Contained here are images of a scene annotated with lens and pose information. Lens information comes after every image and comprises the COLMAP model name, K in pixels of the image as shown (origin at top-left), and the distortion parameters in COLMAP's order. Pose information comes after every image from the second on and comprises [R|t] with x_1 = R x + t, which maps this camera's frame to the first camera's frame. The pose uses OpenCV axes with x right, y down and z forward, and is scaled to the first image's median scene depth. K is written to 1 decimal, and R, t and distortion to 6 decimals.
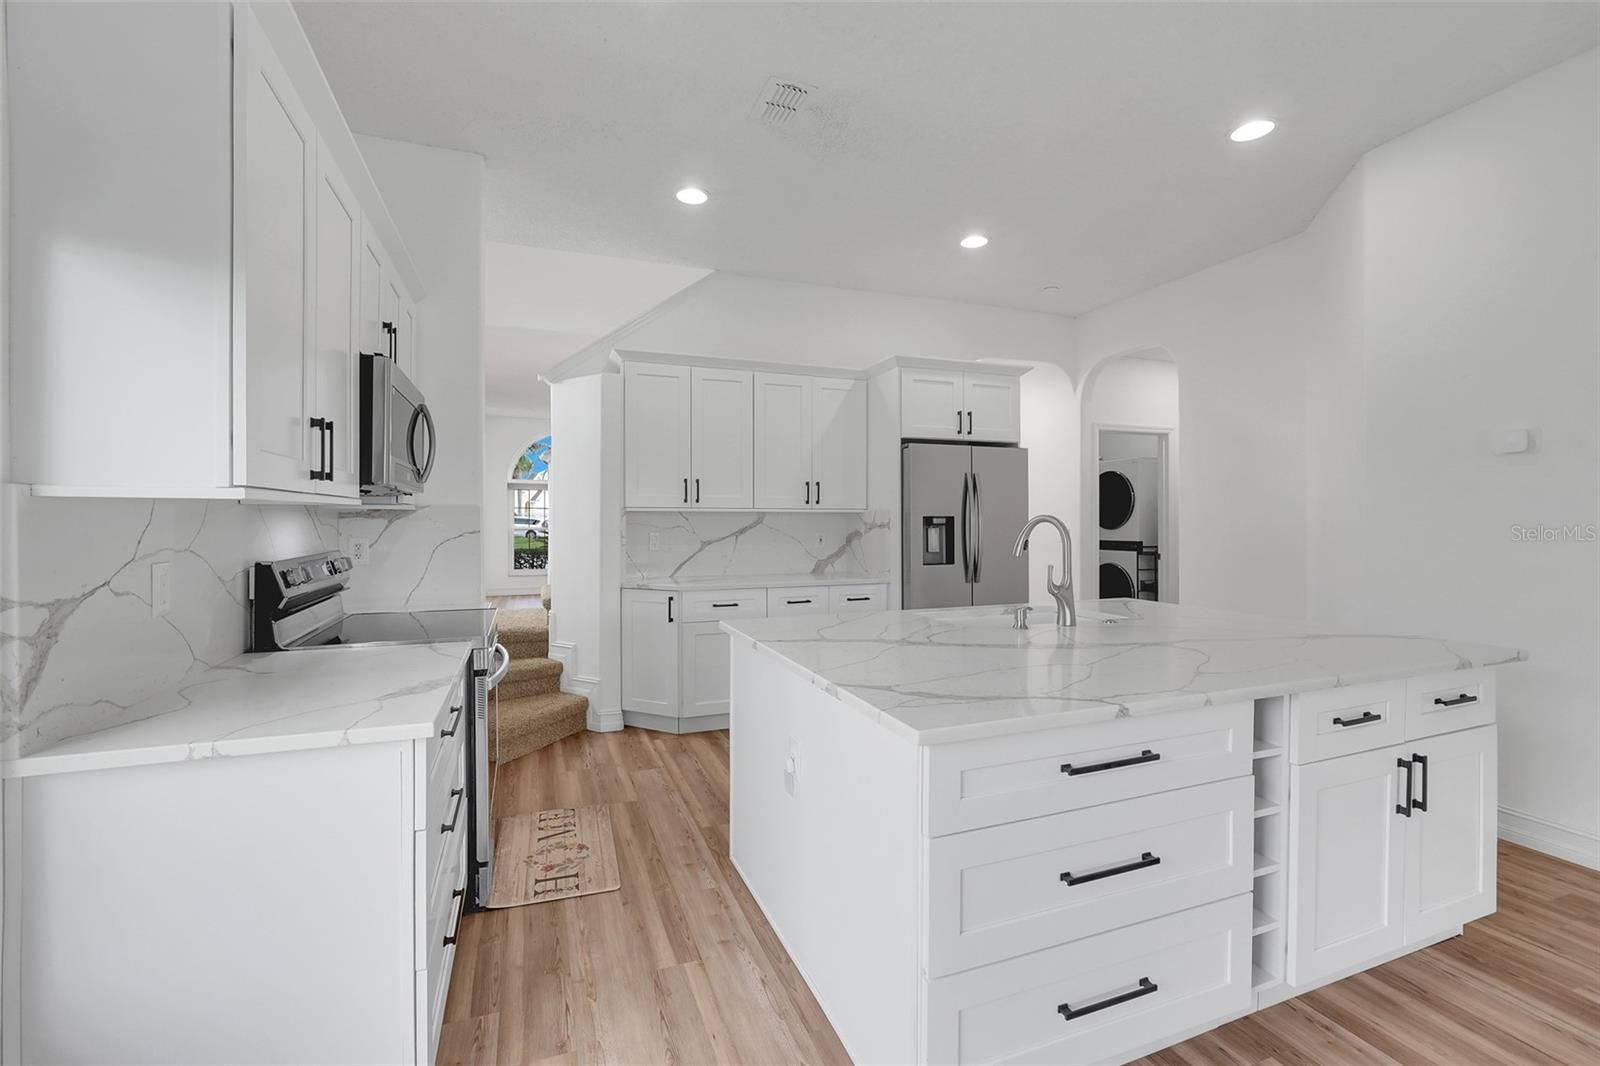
lens RADIAL K [[693.2, 0, 793.8], [0, 693.2, 515.8], [0, 0, 1]] dist [-0.005575, 0.000718]
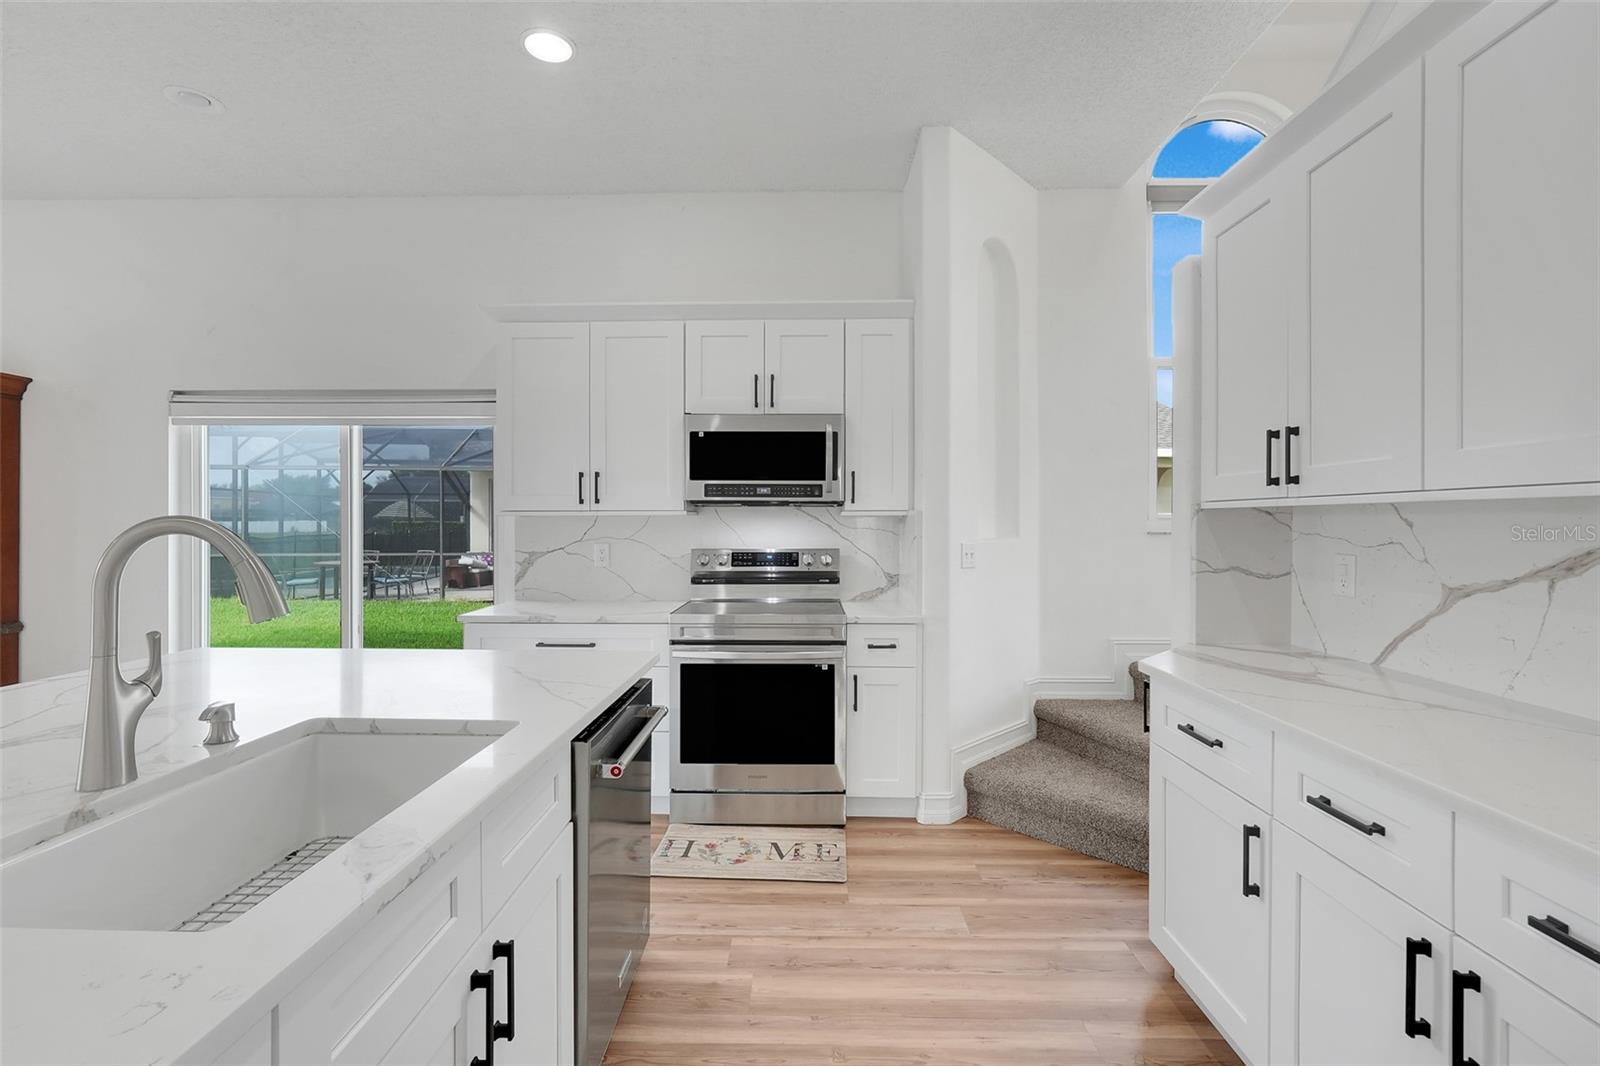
lens RADIAL K [[716.2, 0, 781.1], [0, 716.2, 527.0], [0, 0, 1]] dist [-0.002063, 0.000293]
pose [[-0.391247, 0.001834, -0.920284, 0.371898], [0.003325, 0.999994, 0.000580, 0.005427], [0.920280, -0.002833, -0.391251, 0.905140]]
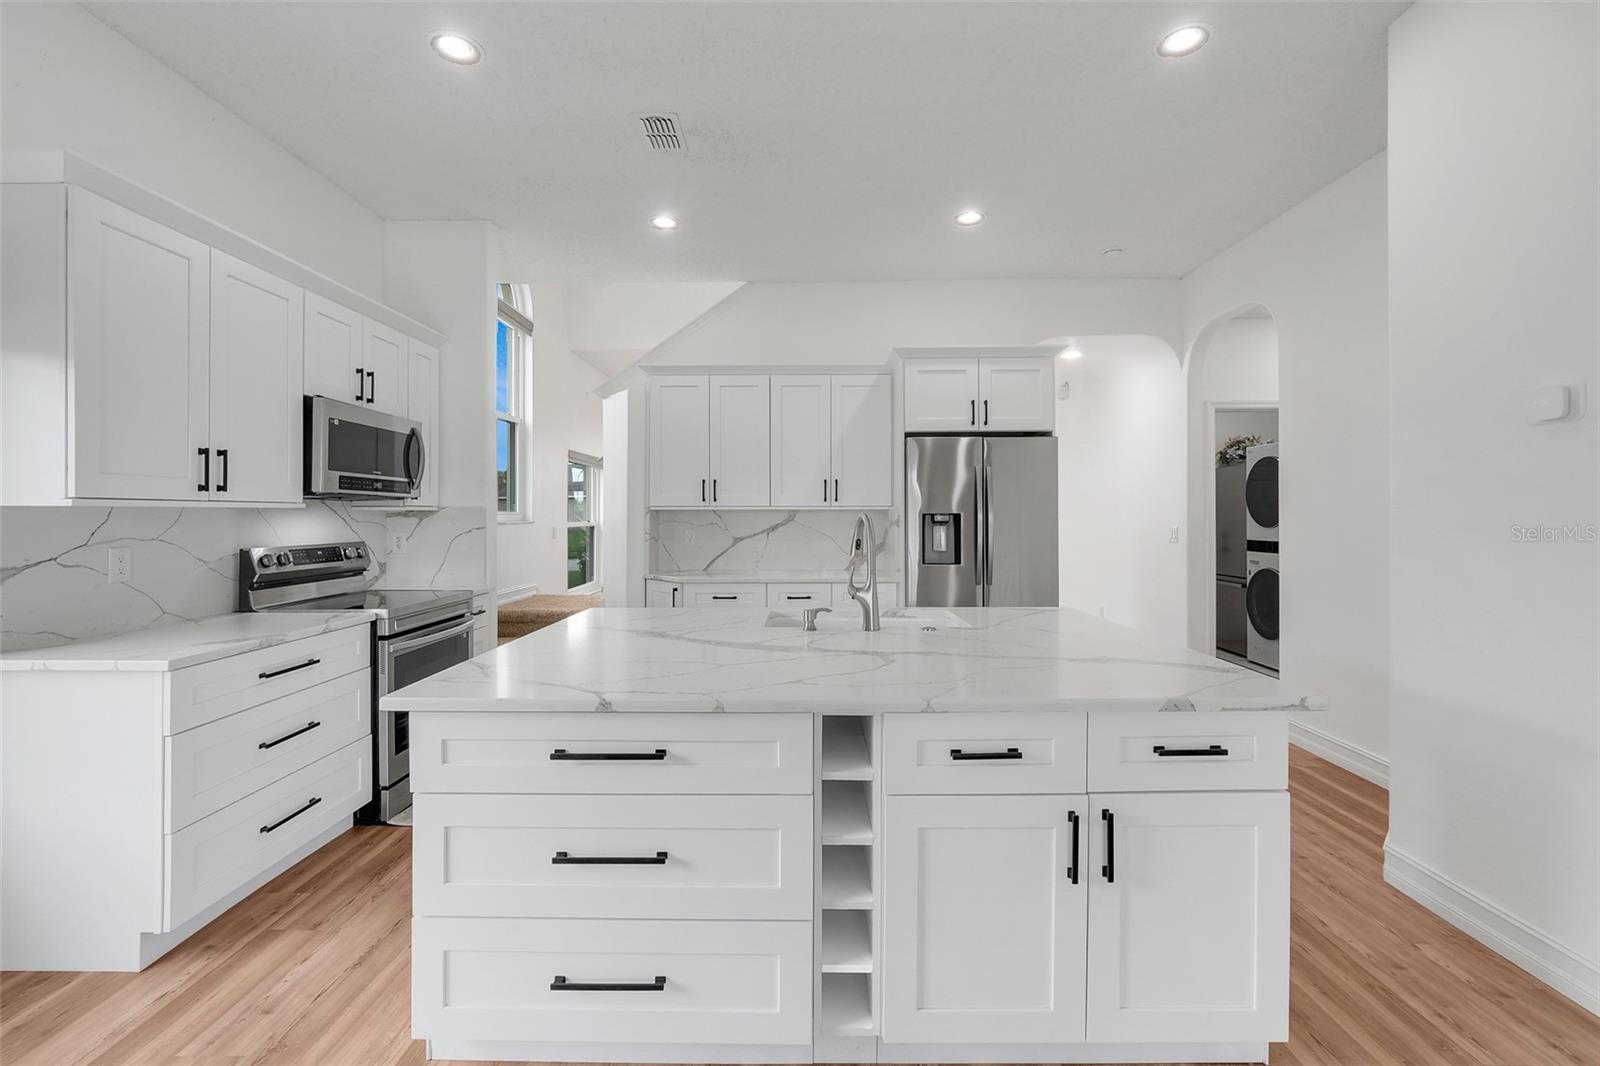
lens RADIAL K [[692.2, 0, 794.1], [0, 692.2, 510.1], [0, 0, 1]] dist [-0.002889, -0.000467]
pose [[0.927856, -0.005197, -0.372901, 0.382626], [0.003962, 0.999984, -0.004079, -0.000862], [0.372917, 0.002308, 0.927862, 0.050710]]
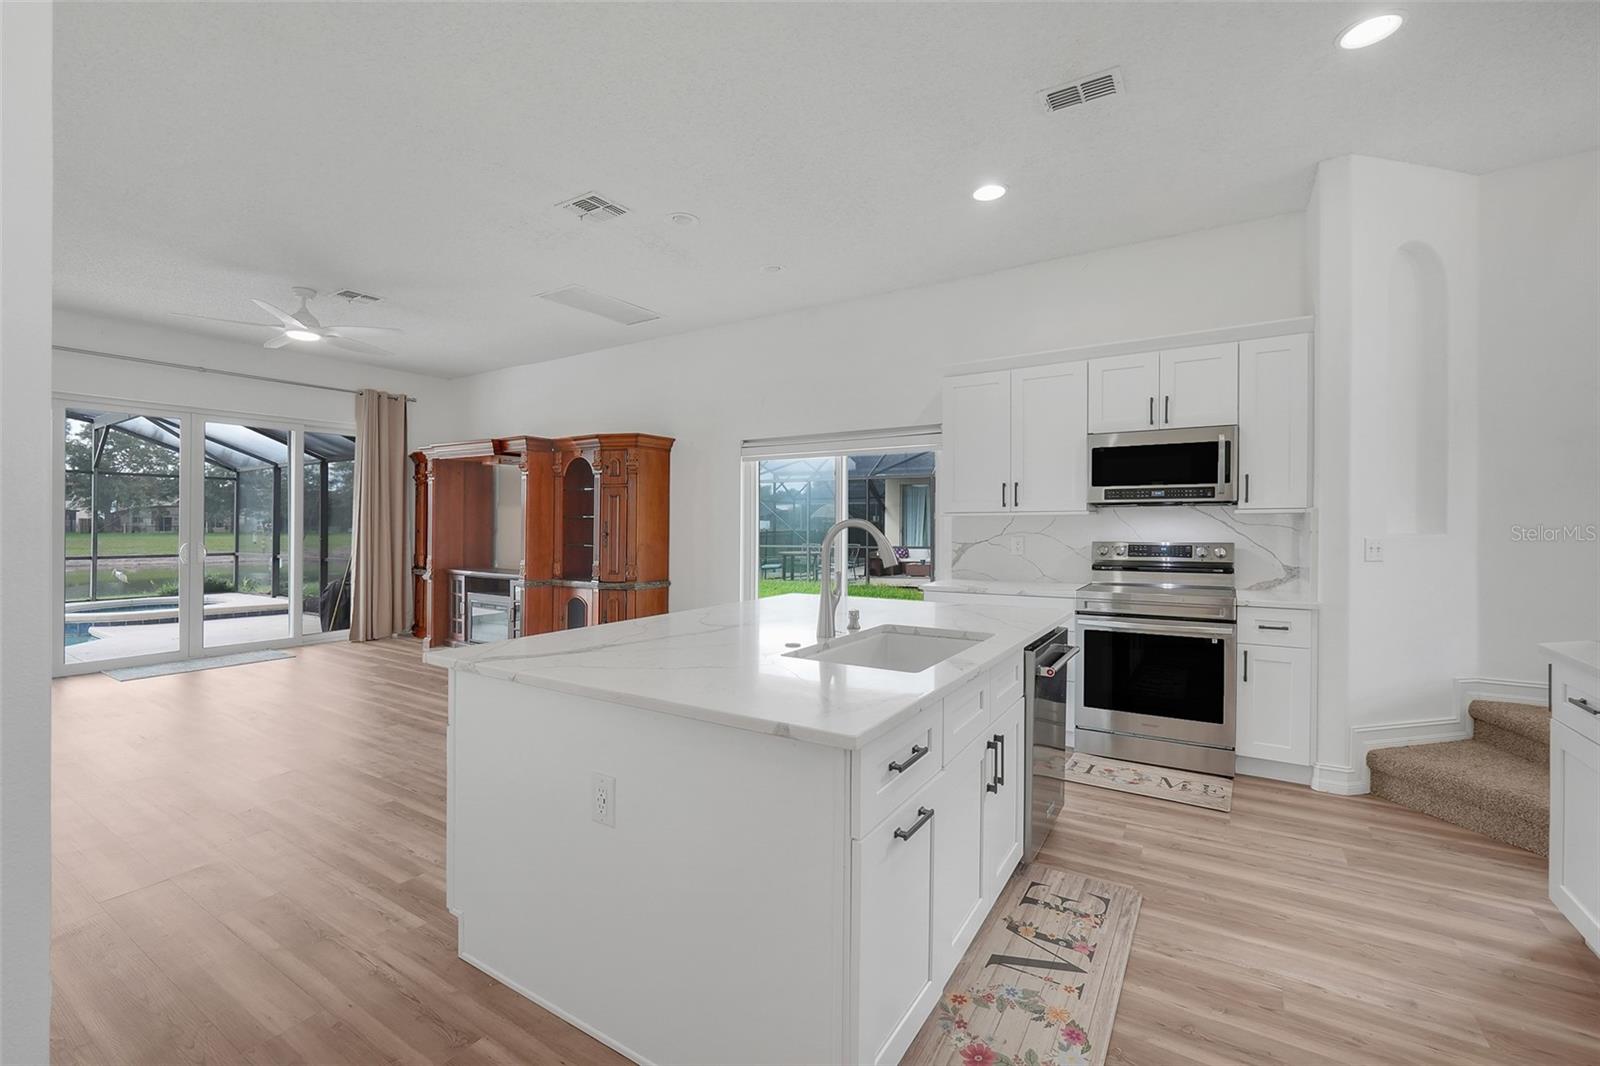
lens RADIAL K [[668.2, 0, 803.2], [0, 668.2, 537.6], [0, 0, 1]] dist [-0.005147, 0.000590]
pose [[-0.798057, 0.015299, -0.602388, 0.555742], [0.006252, 0.999834, 0.017110, 0.006295], [0.602550, 0.009889, -0.798020, 0.998574]]
